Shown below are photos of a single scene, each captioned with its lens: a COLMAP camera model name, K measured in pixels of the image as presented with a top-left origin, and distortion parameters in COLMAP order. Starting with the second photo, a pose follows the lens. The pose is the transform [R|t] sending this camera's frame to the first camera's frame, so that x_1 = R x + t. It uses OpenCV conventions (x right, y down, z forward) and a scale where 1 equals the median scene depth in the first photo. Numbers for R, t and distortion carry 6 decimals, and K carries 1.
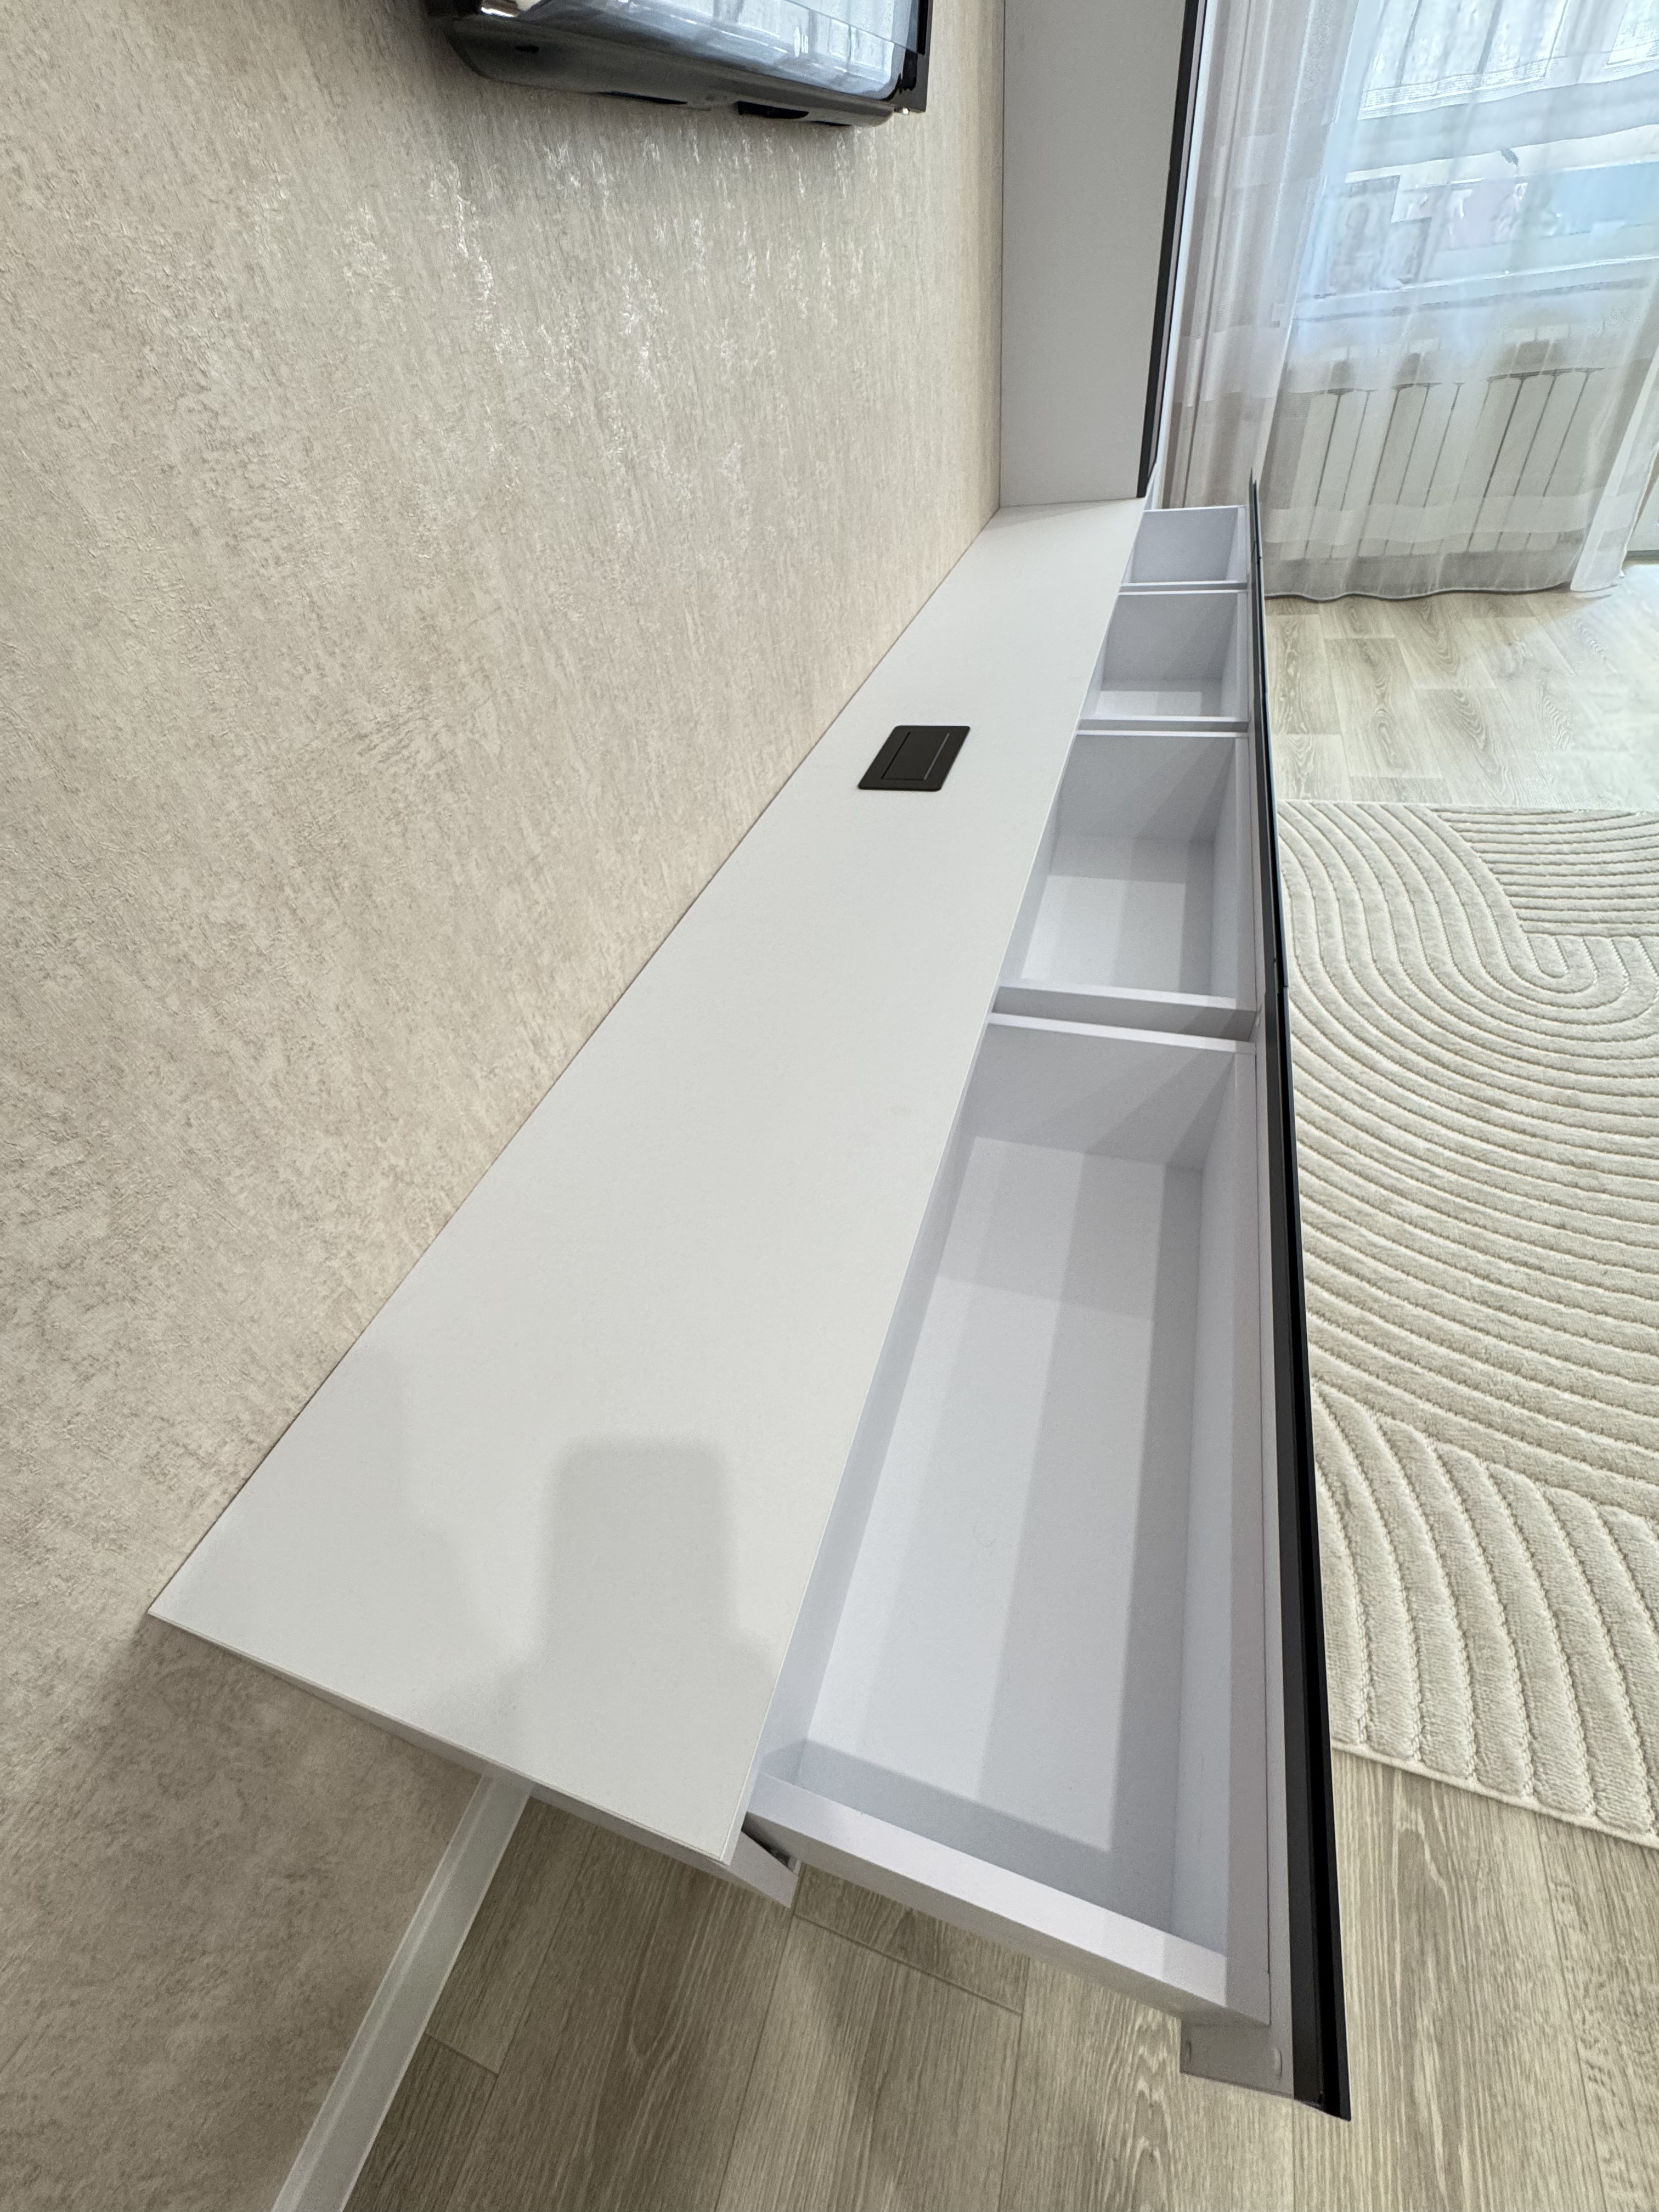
lens RADIAL K [[890.6, 0, 830.2], [0, 890.6, 1113.2], [0, 0, 1]] dist [-0.005440, 0.000189]
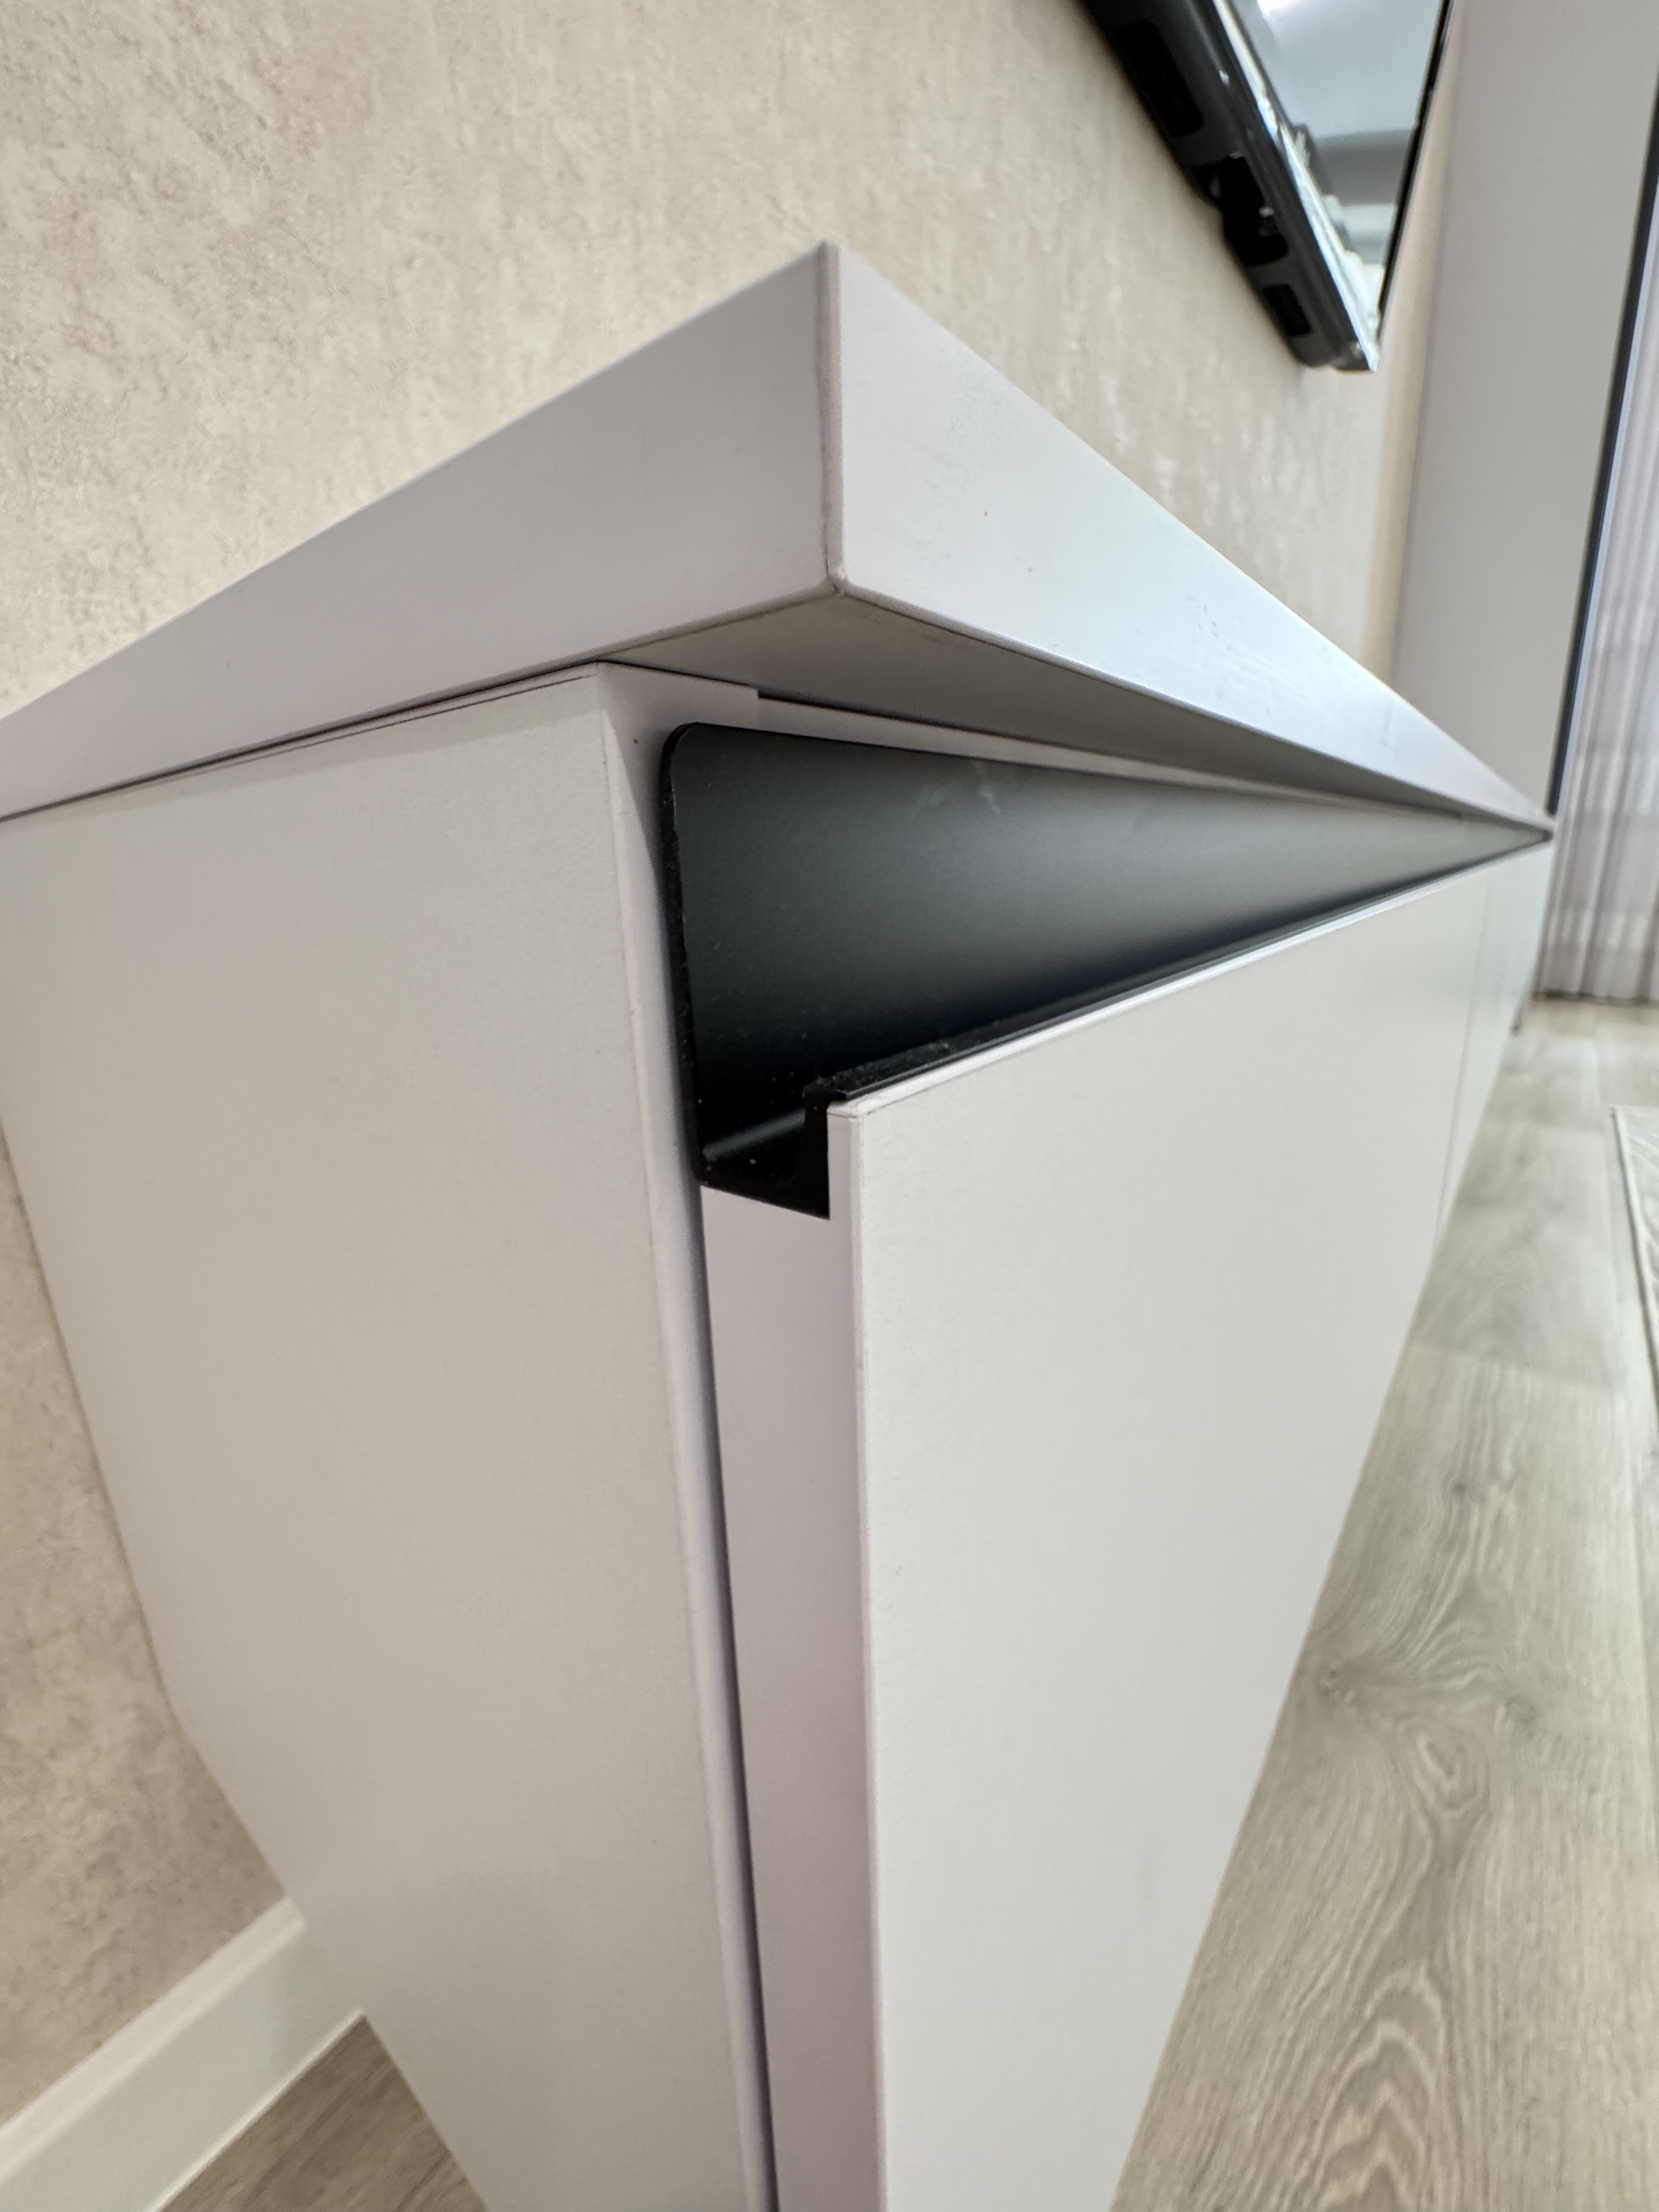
lens RADIAL K [[890.6, 0, 804.2], [0, 890.6, 1106.8], [0, 0, 1]] dist [-0.005440, 0.000189]
pose [[0.925740, 0.168704, -0.338445, -0.036161], [-0.306413, 0.859137, -0.409872, 0.530155], [0.221624, 0.483139, 0.847030, 0.516191]]
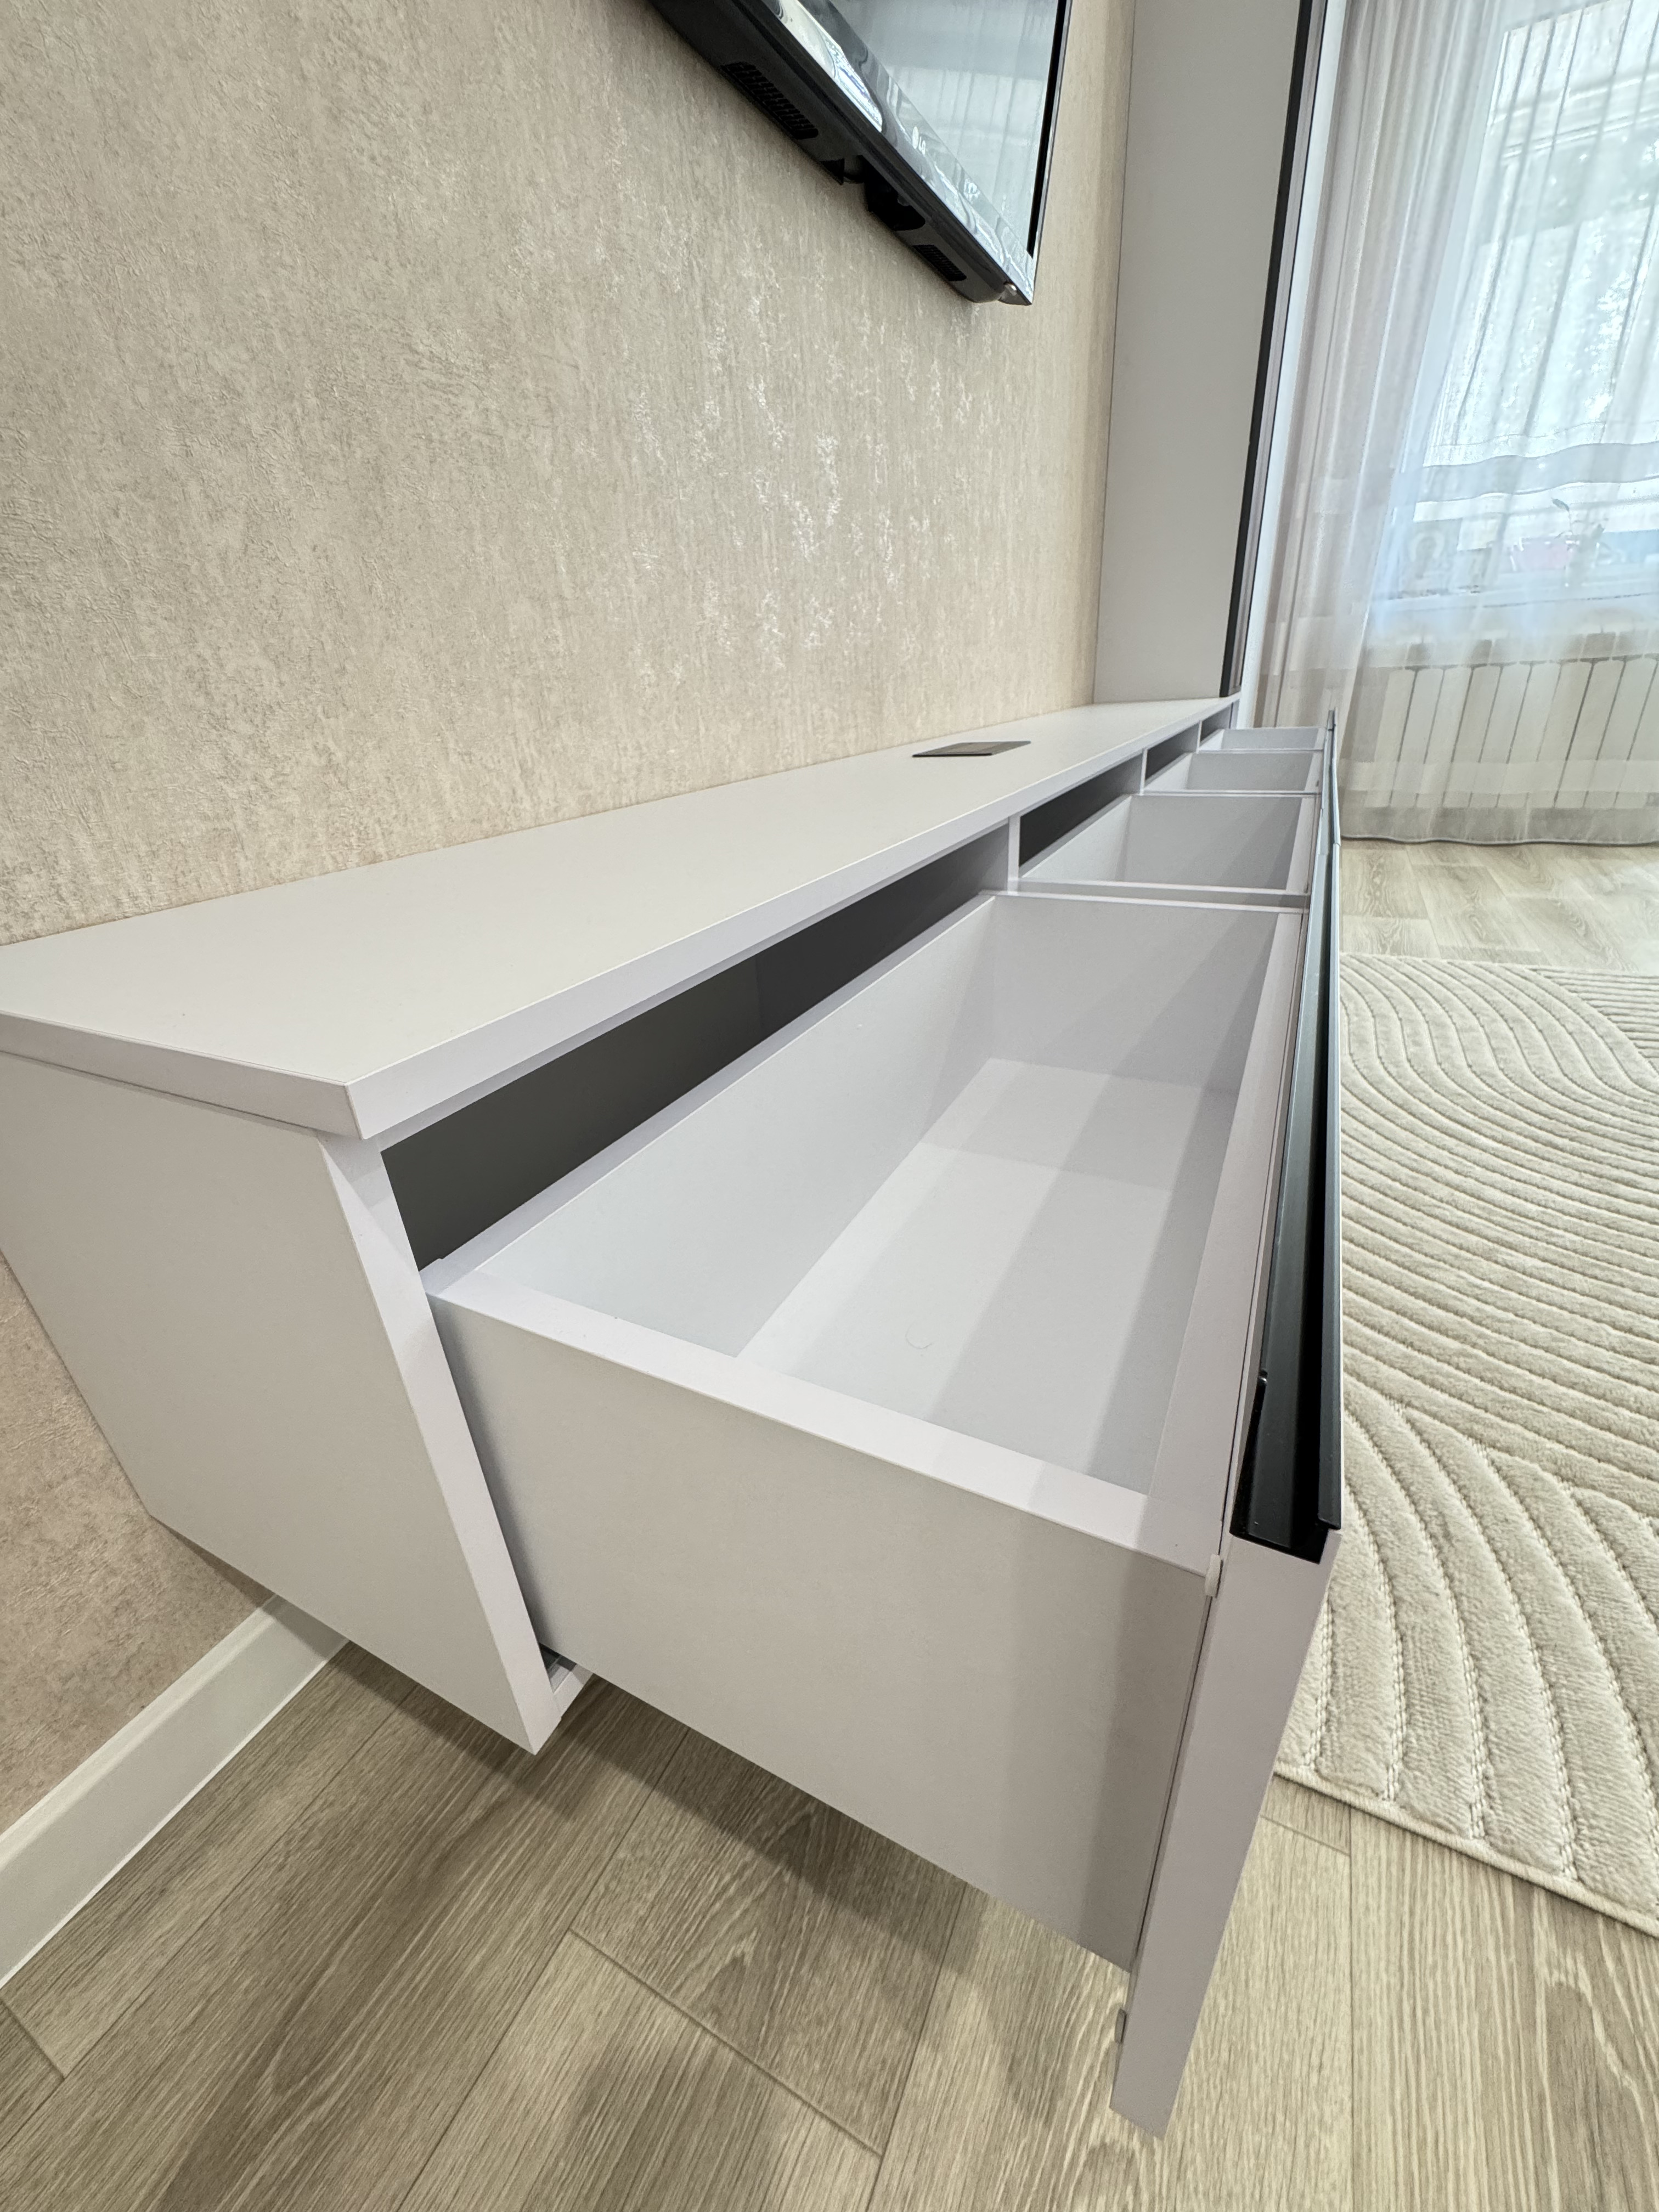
lens RADIAL K [[890.6, 0, 828.9], [0, 890.6, 1115.2], [0, 0, 1]] dist [-0.005440, 0.000189]
pose [[0.985826, 0.120920, -0.116297, 0.164420], [-0.150328, 0.944427, -0.292333, 0.530187], [0.074485, 0.305673, 0.949219, 0.216847]]
